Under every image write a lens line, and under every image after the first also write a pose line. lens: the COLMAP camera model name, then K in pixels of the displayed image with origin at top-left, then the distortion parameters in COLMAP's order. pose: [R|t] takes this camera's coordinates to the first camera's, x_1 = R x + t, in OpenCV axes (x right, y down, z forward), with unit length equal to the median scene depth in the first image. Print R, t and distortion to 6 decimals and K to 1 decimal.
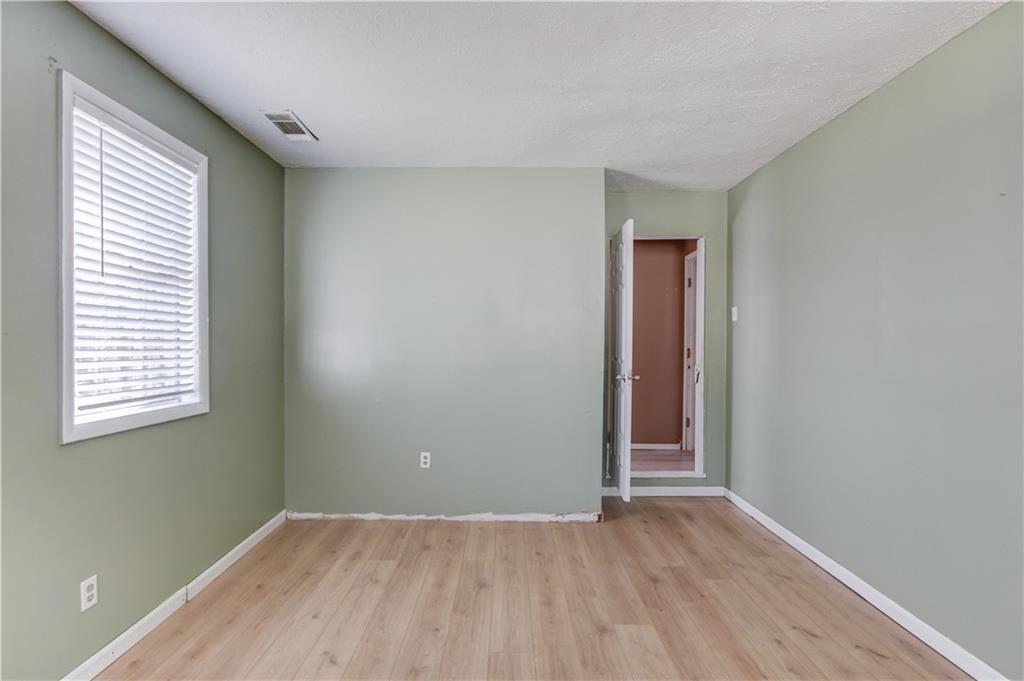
lens RADIAL K [[495.0, 0, 507.7], [0, 495.0, 344.1], [0, 0, 1]] dist [0.004139, -0.000747]
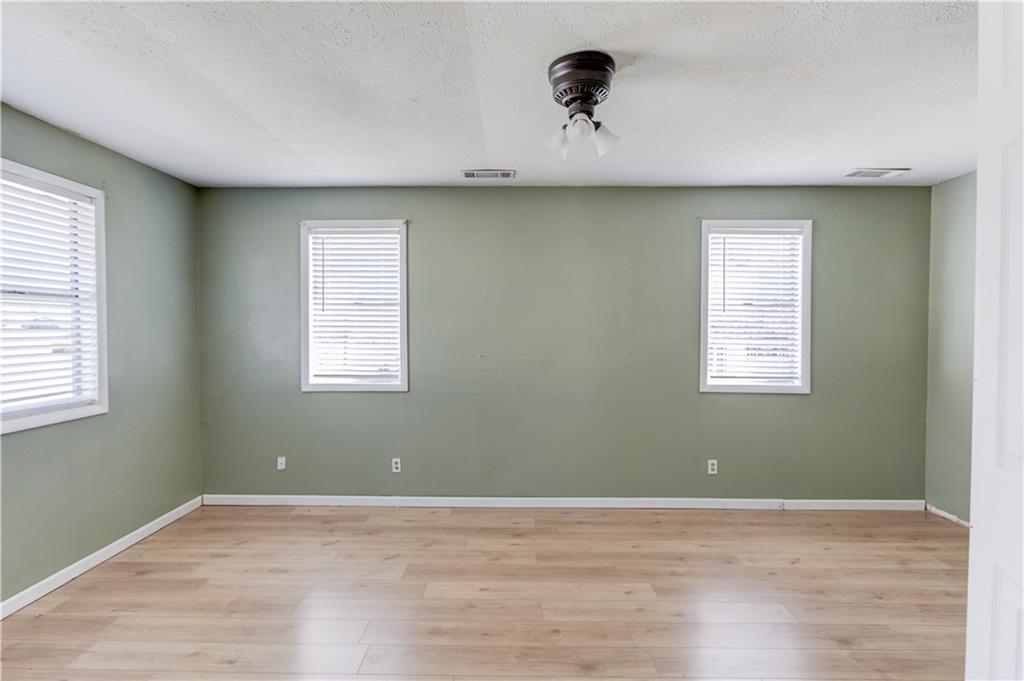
lens RADIAL K [[495.0, 0, 492.9], [0, 495.0, 334.7], [0, 0, 1]] dist [0.004139, -0.000747]
pose [[-0.012391, 0.007095, -0.999898, 0.897611], [-0.011990, 0.999902, 0.007243, -0.037904], [0.999851, 0.012079, -0.012305, 0.079977]]
